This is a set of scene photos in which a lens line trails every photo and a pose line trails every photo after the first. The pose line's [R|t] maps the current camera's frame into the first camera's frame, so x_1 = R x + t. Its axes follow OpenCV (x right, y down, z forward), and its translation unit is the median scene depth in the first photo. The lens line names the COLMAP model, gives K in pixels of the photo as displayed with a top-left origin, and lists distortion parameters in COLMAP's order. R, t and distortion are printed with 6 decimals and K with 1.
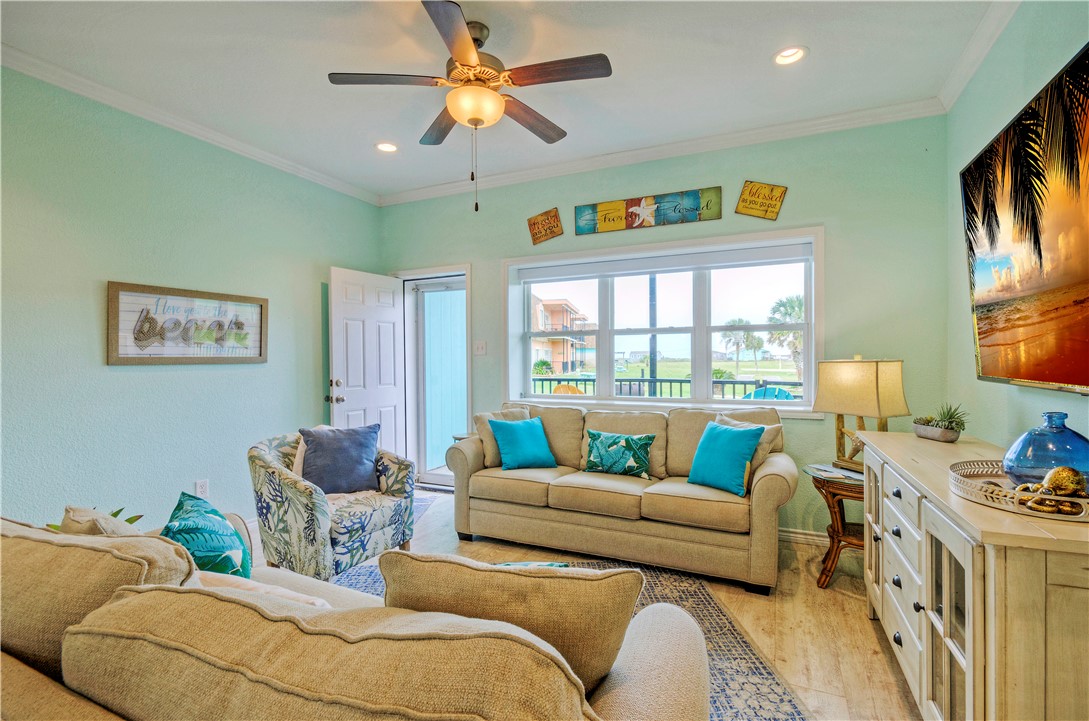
lens RADIAL K [[489.9, 0, 550.0], [0, 489.9, 361.8], [0, 0, 1]] dist [-0.009754, 0.001190]
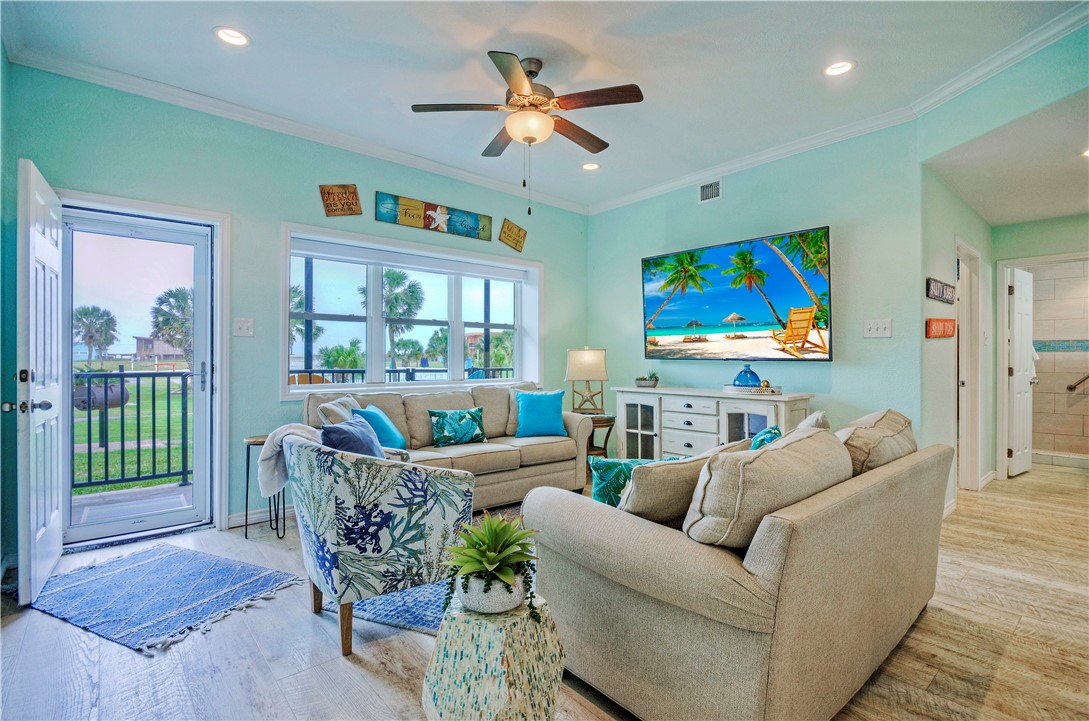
lens RADIAL K [[513.7, 0, 540.5], [0, 513.7, 357.3], [0, 0, 1]] dist [-0.009103, 0.000307]
pose [[0.418261, 0.008275, 0.908289, -0.825897], [0.001145, 0.999953, -0.009638, 0.032102], [-0.908326, 0.005071, 0.418232, 0.294855]]
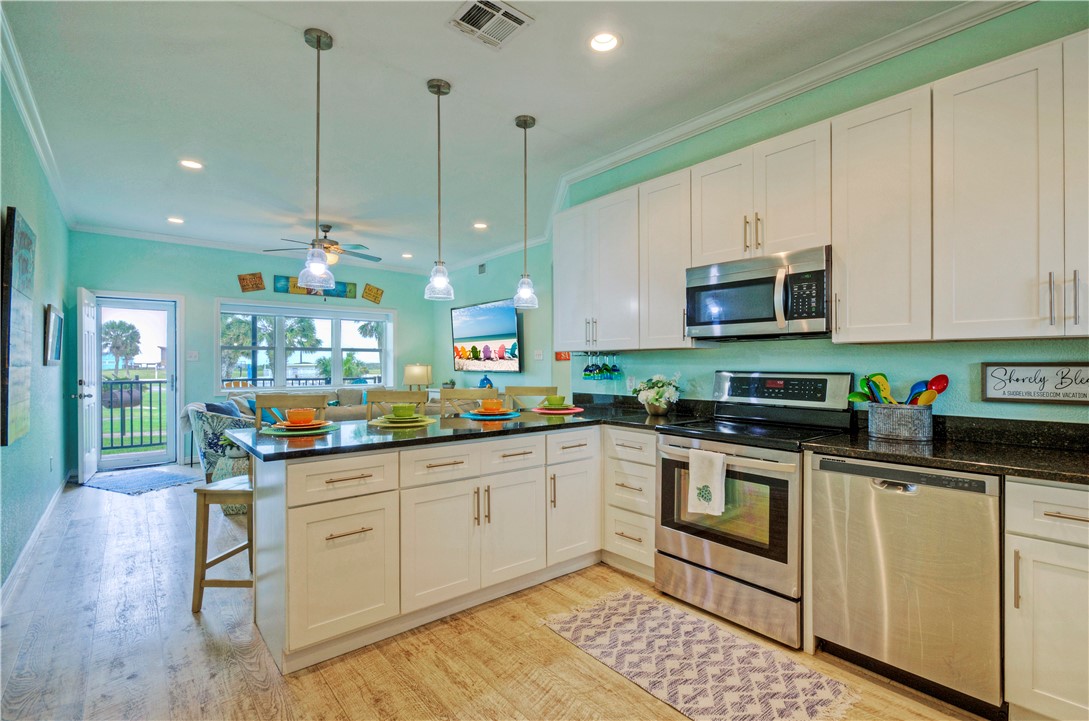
lens RADIAL K [[489.9, 0, 536.4], [0, 489.9, 364.4], [0, 0, 1]] dist [-0.009754, 0.001190]
pose [[0.429938, 0.006475, 0.902835, -1.205319], [0.005175, 0.999940, -0.009636, 0.016941], [-0.902843, 0.008815, 0.429879, -0.611351]]
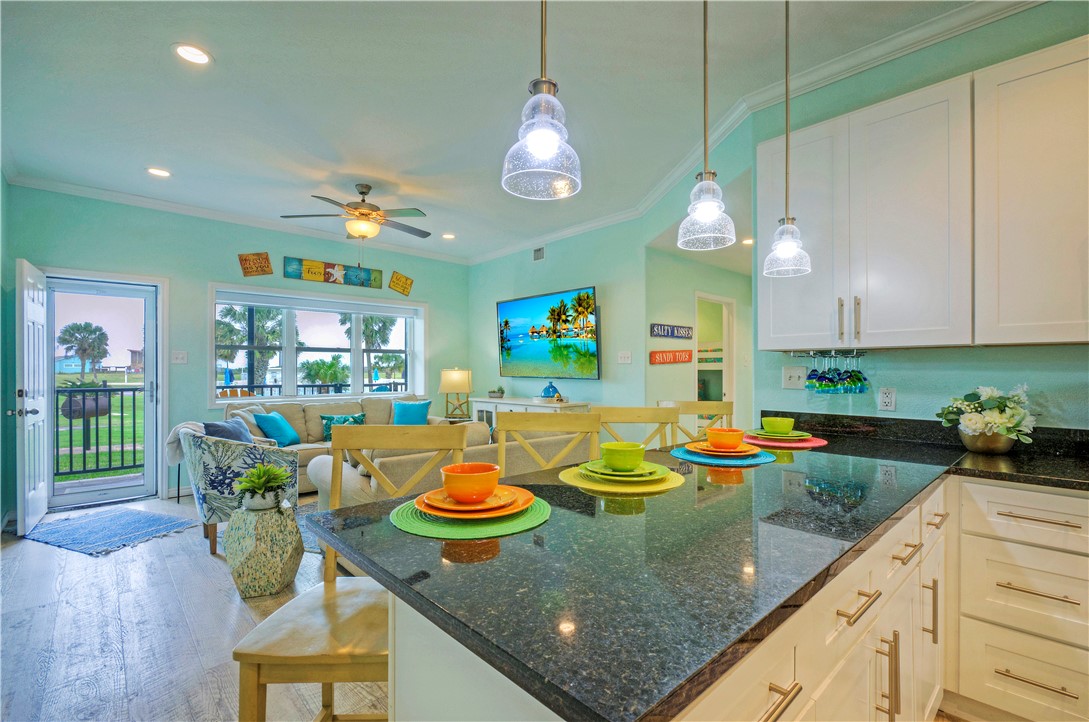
lens RADIAL K [[489.9, 0, 545.1], [0, 489.9, 368.7], [0, 0, 1]] dist [-0.009754, 0.001190]
pose [[0.385978, 0.007326, 0.922479, -1.013408], [0.003631, 0.999949, -0.009461, 0.011579], [-0.922501, 0.007001, 0.385931, -0.209131]]
